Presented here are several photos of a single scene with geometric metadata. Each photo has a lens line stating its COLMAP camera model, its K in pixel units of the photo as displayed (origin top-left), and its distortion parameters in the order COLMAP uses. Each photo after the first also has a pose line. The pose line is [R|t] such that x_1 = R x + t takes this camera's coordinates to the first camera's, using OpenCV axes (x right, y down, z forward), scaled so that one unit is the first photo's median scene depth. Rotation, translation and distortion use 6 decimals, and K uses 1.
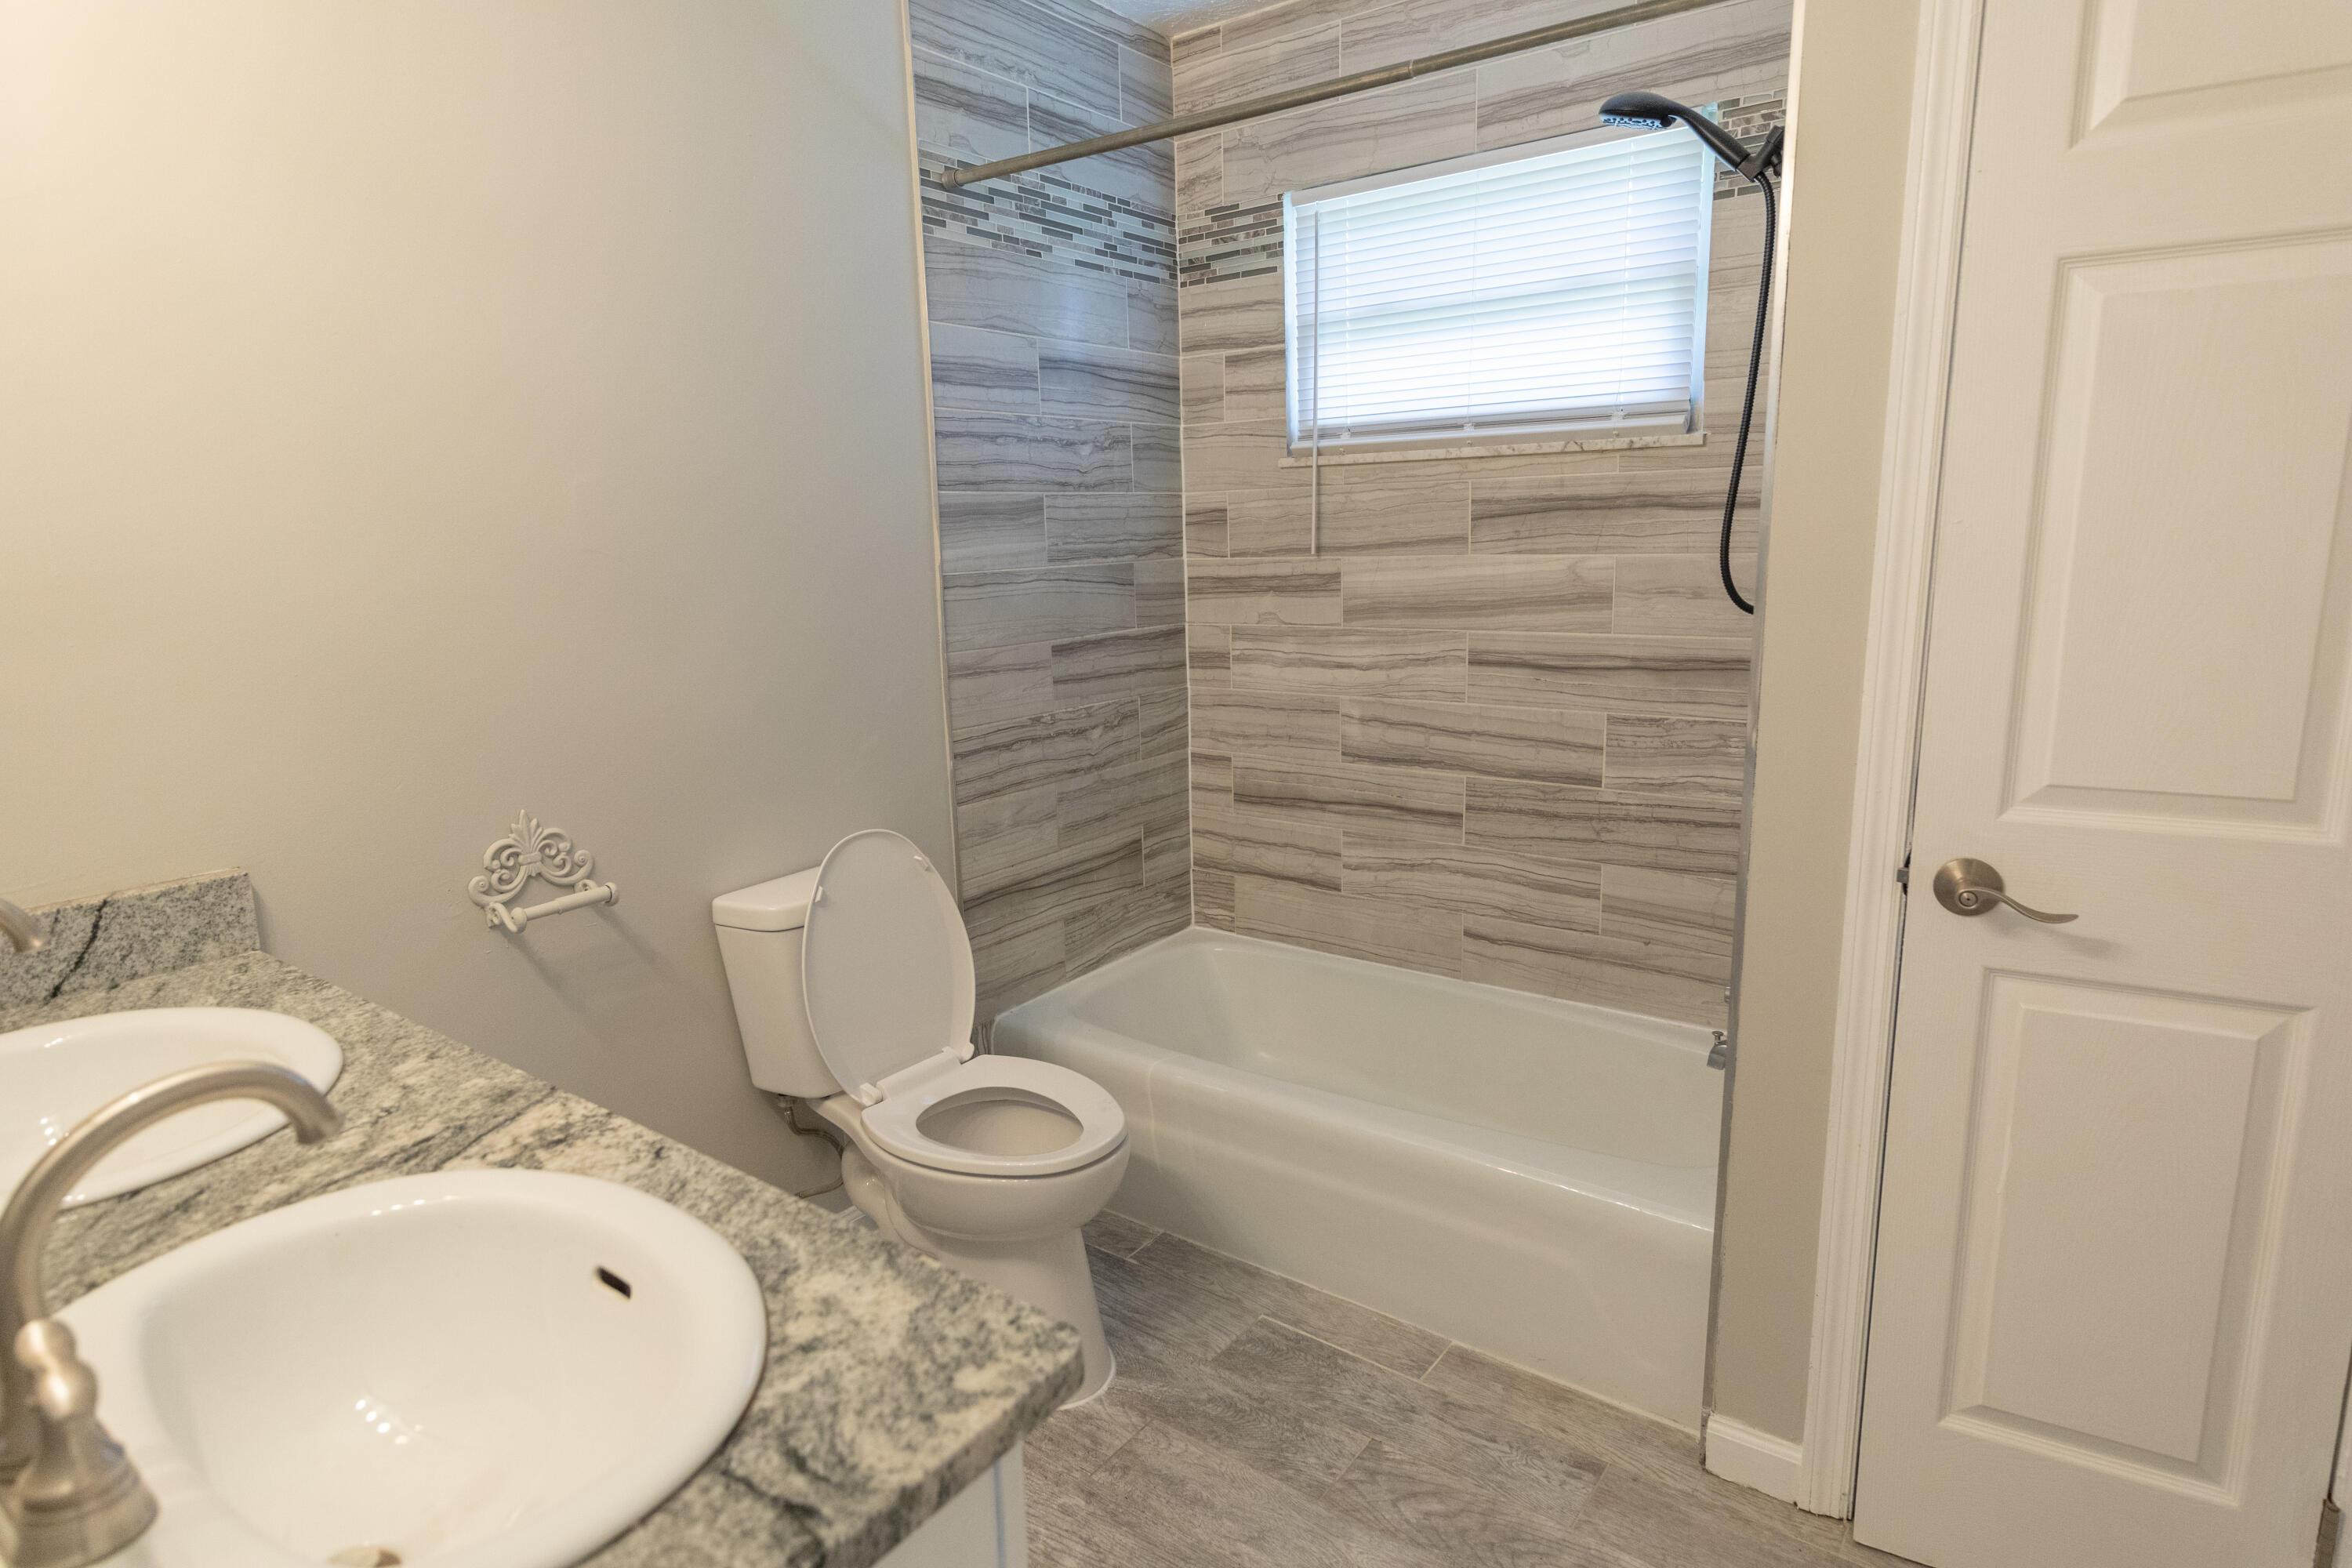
lens RADIAL K [[1197.1, 0, 1176.0], [0, 1197.1, 784.0], [0, 0, 1]] dist [0.000582, -0.000211]
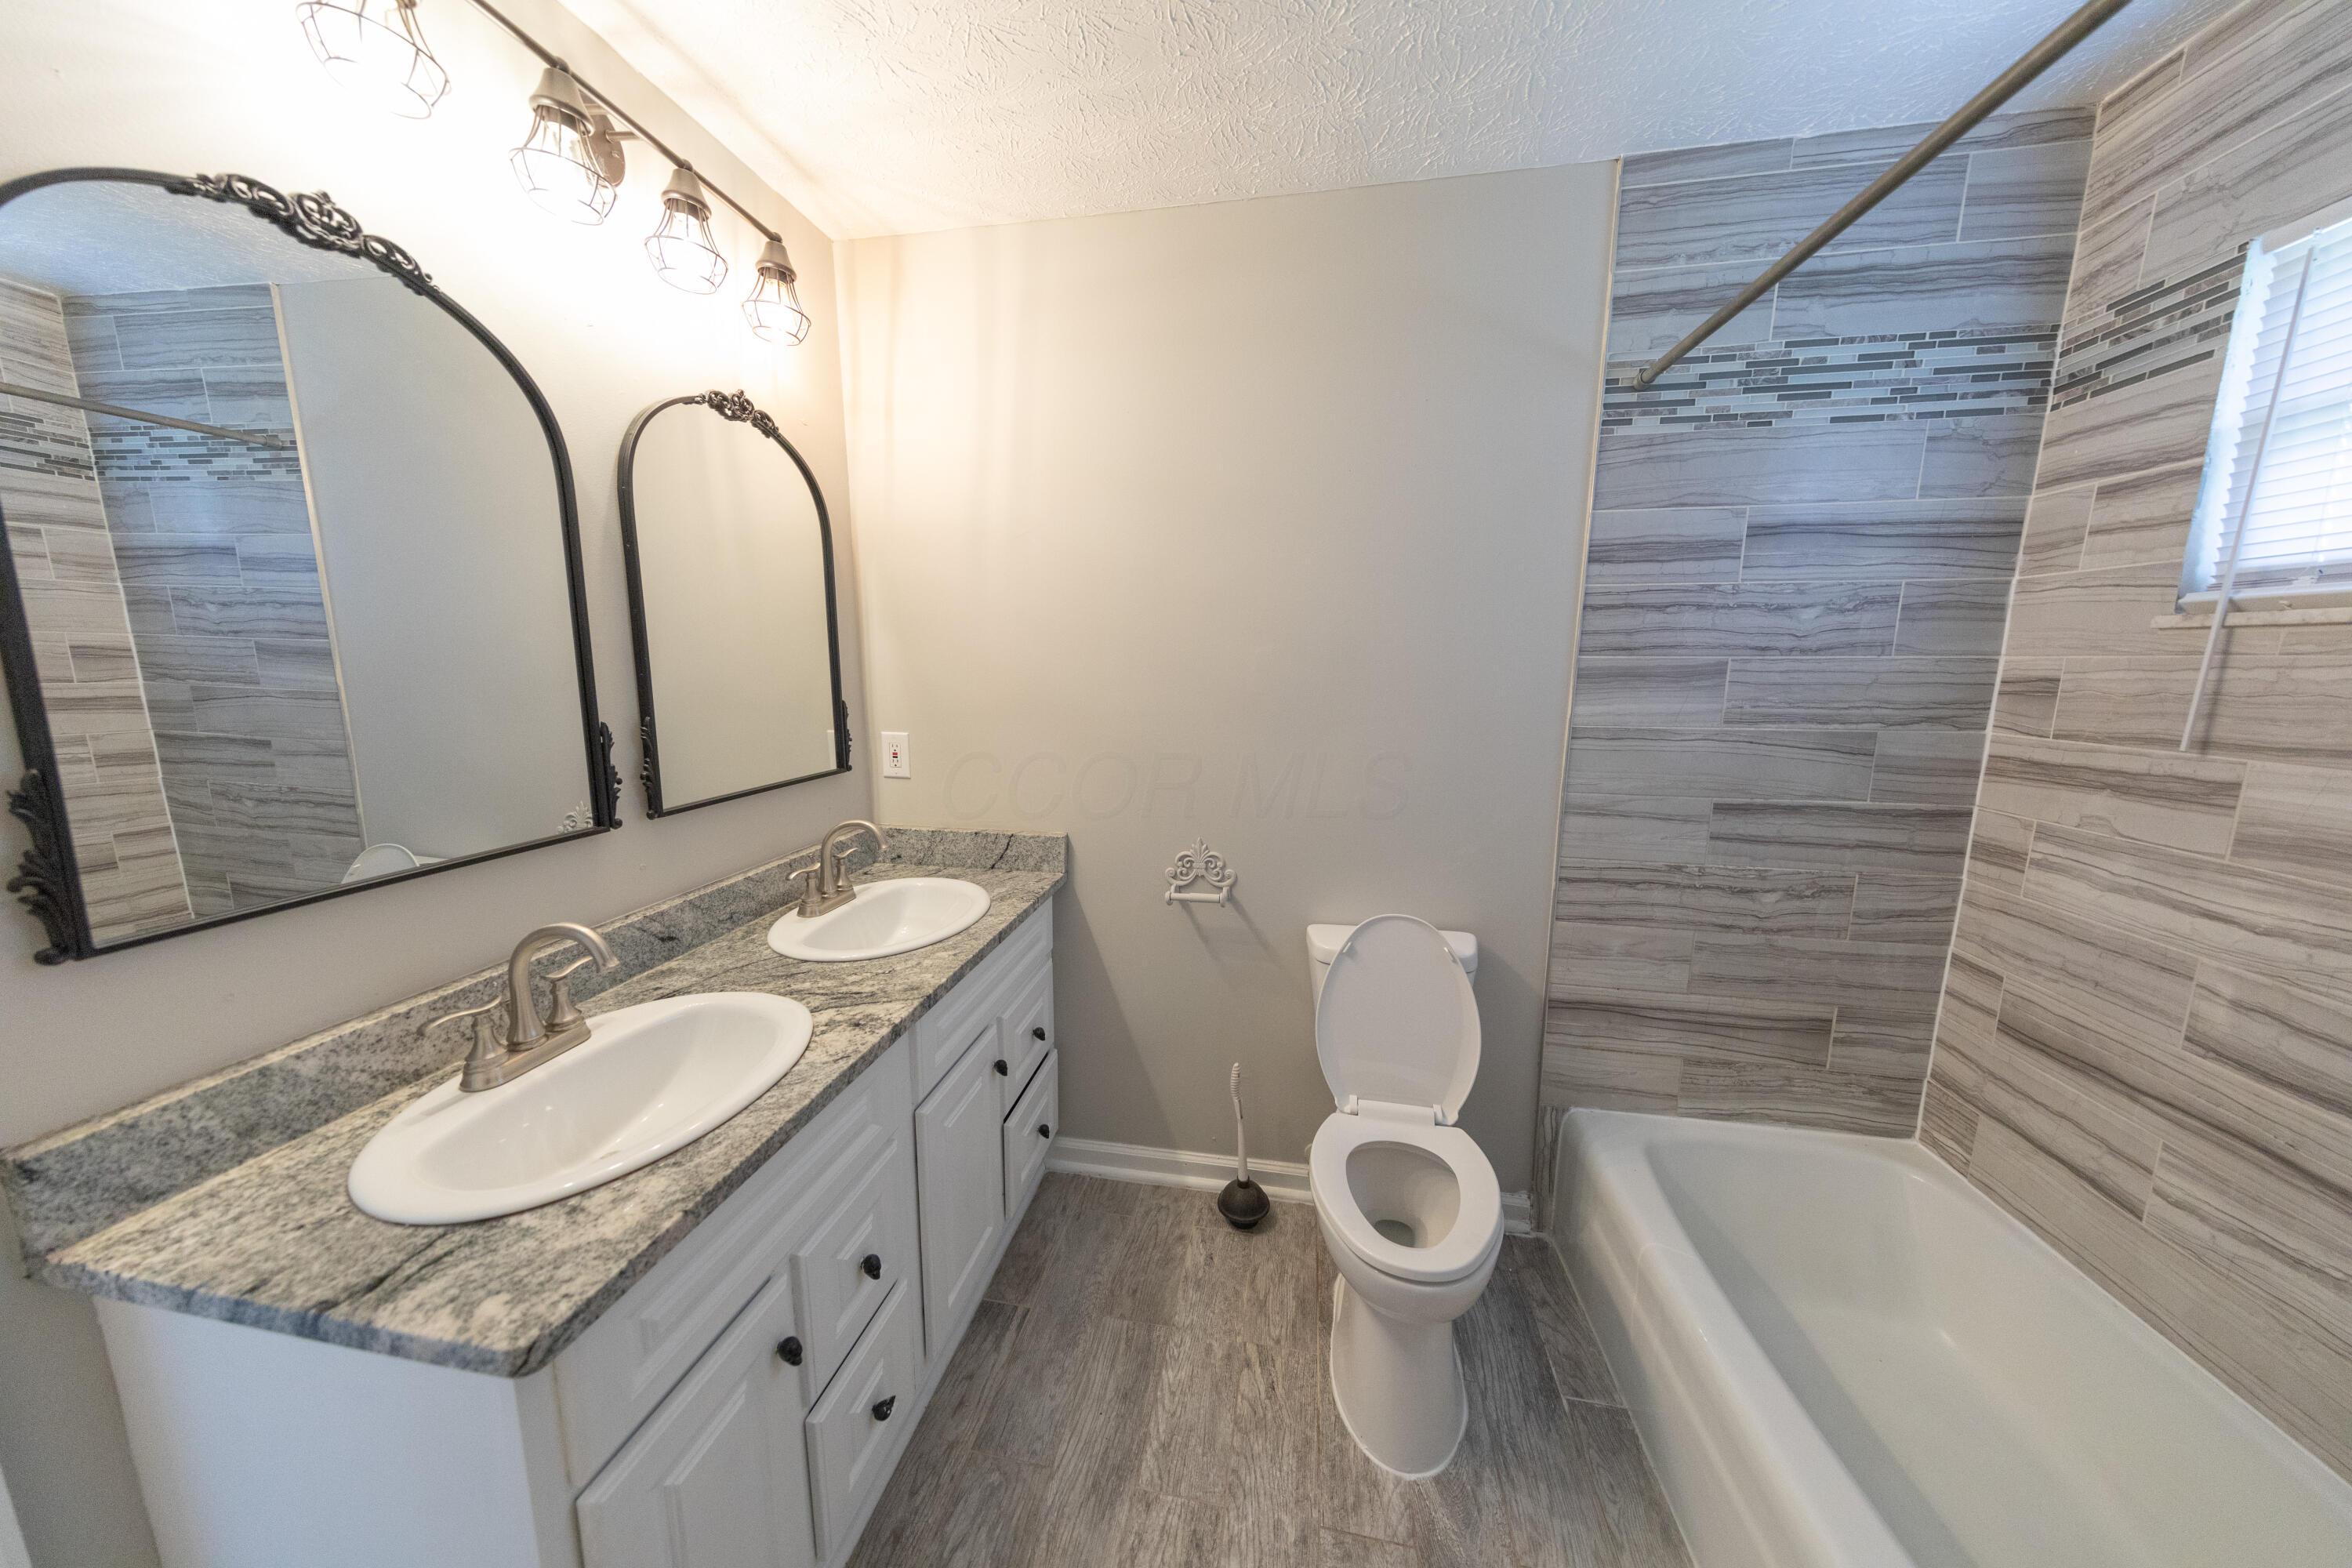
lens RADIAL K [[718.0, 0, 1176.0], [0, 718.0, 784.0], [0, 0, 1]] dist [0.001055, -0.000226]
pose [[0.466794, 0.178419, -0.866181, 0.210683], [-0.203913, 0.974760, 0.090894, -0.091834], [0.860537, 0.134197, 0.491394, 0.289037]]
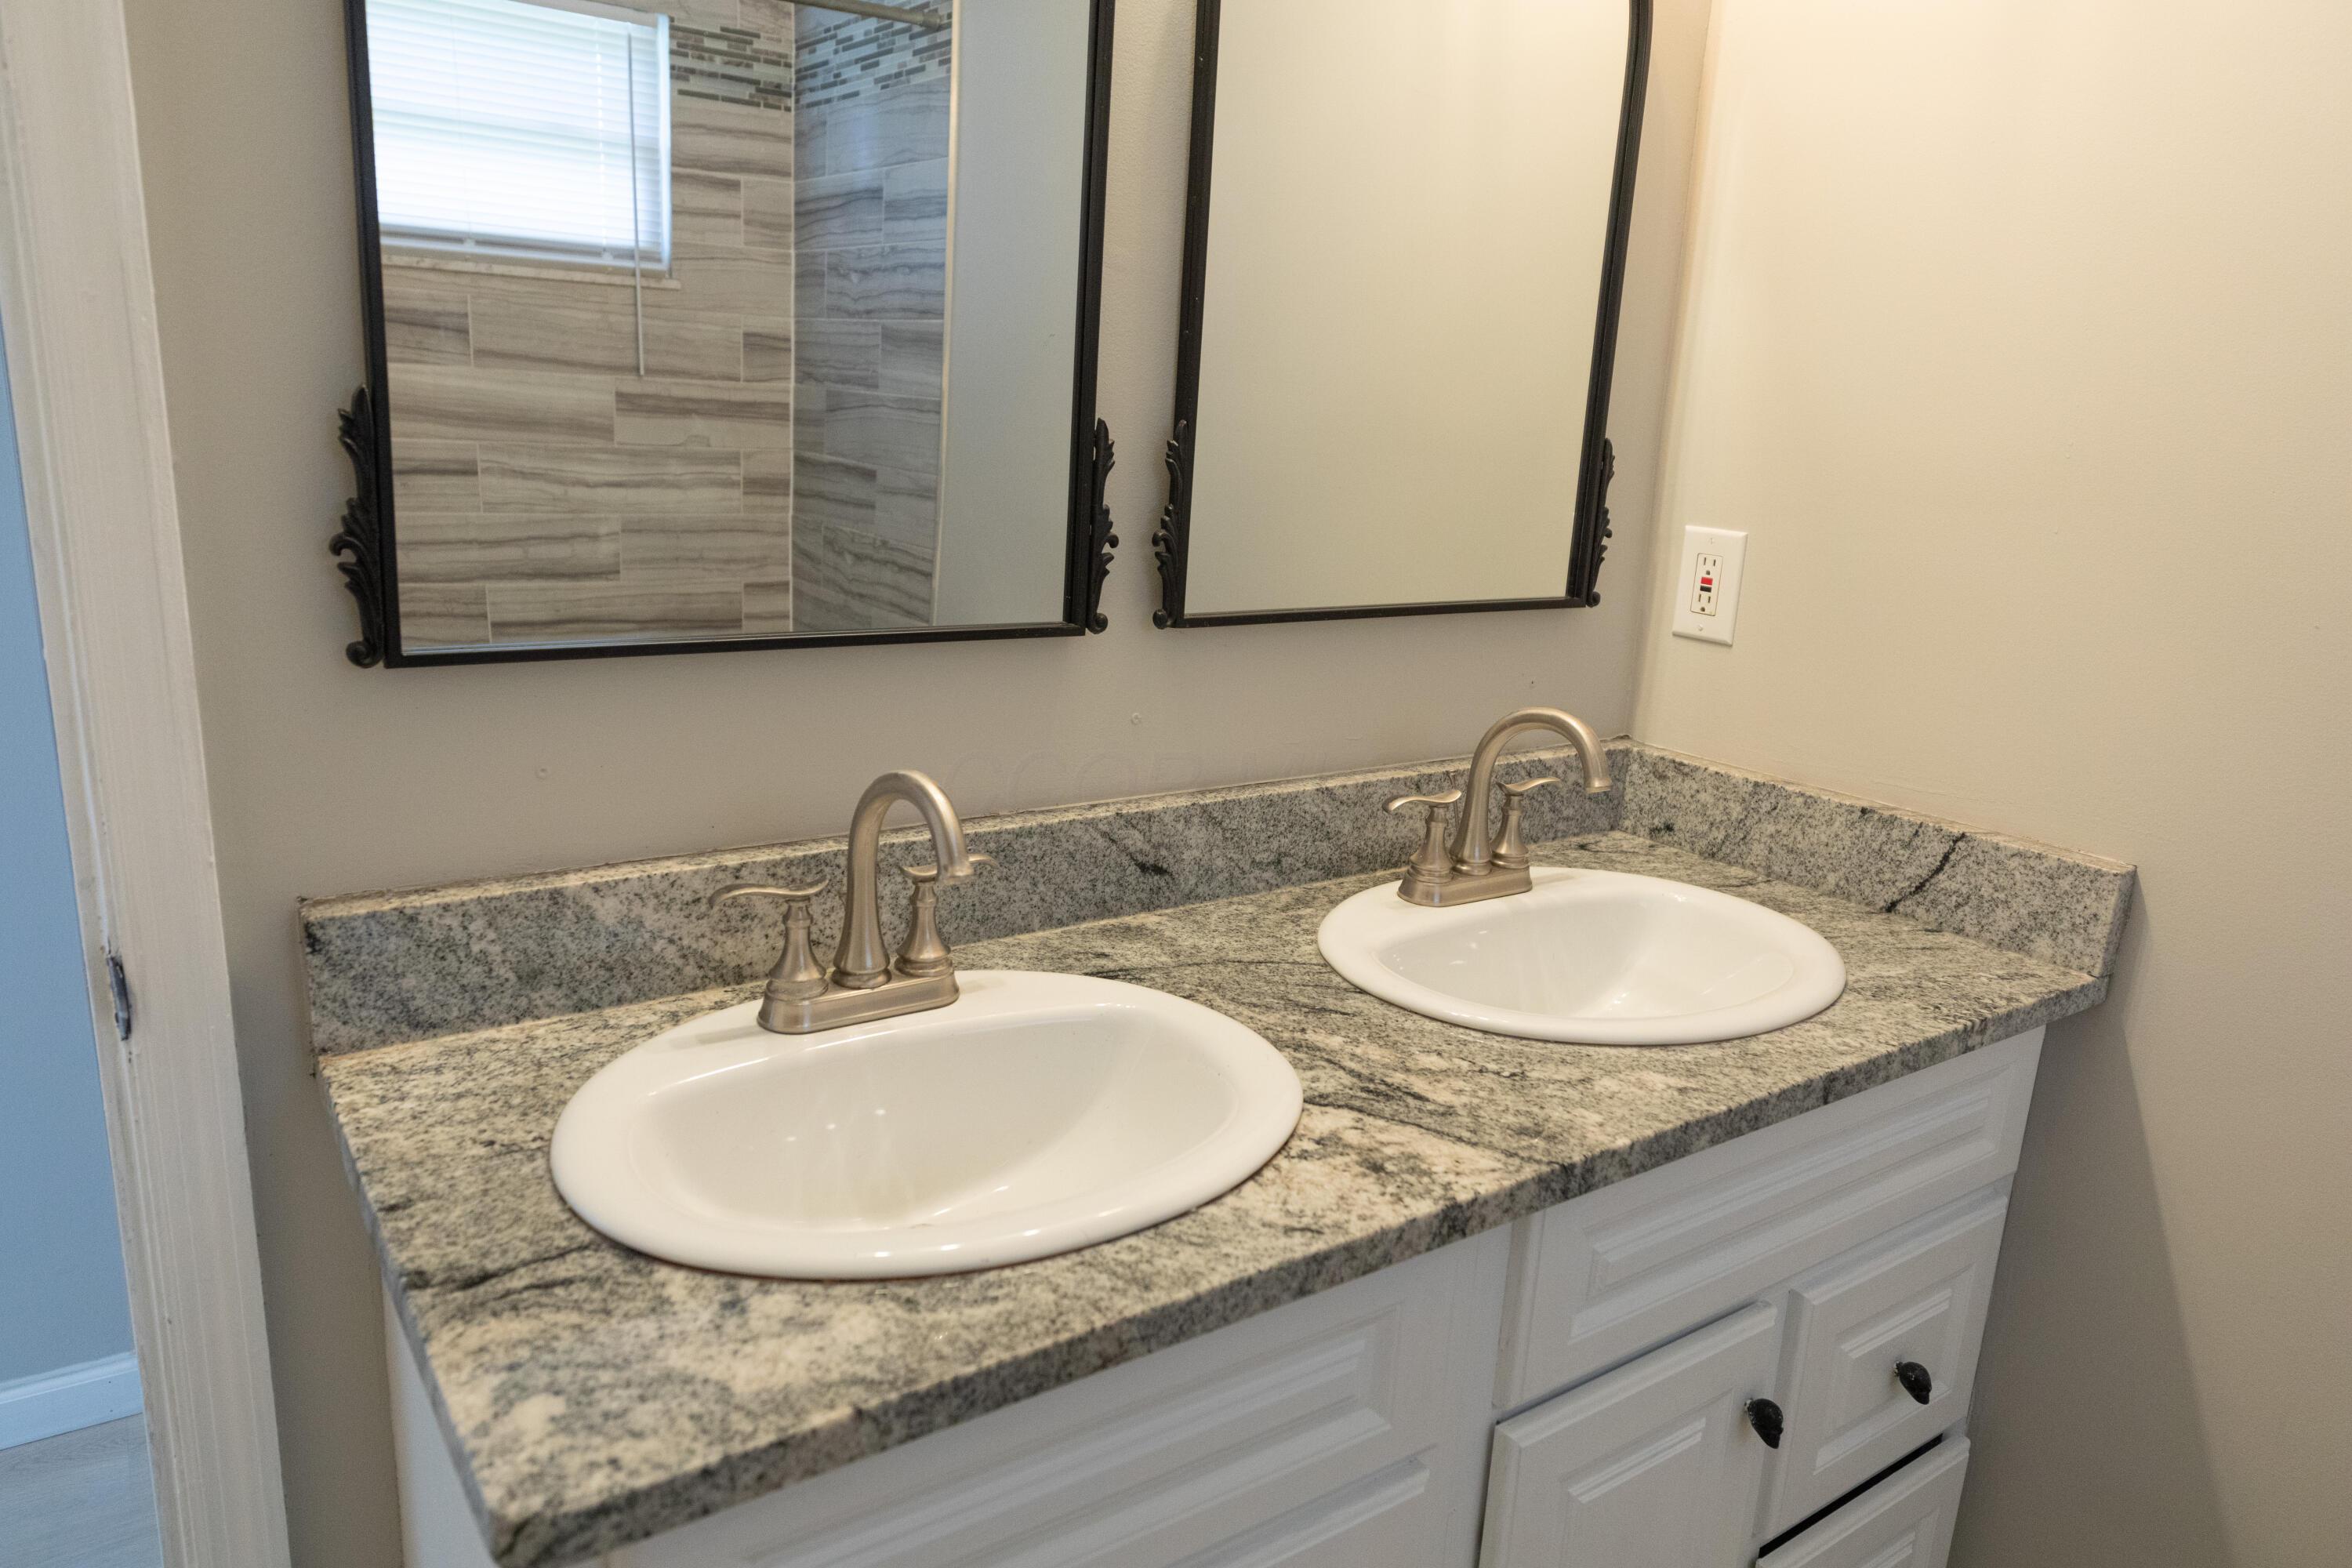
lens RADIAL K [[1539.7, 0, 1163.5], [0, 1539.7, 777.6], [0, 0, 1]] dist [0.004249, 0.001341]
pose [[-0.304299, 0.237986, -0.922369, 0.129721], [-0.238125, 0.918542, 0.315558, -0.072410], [0.922333, 0.315663, -0.222841, 0.353569]]
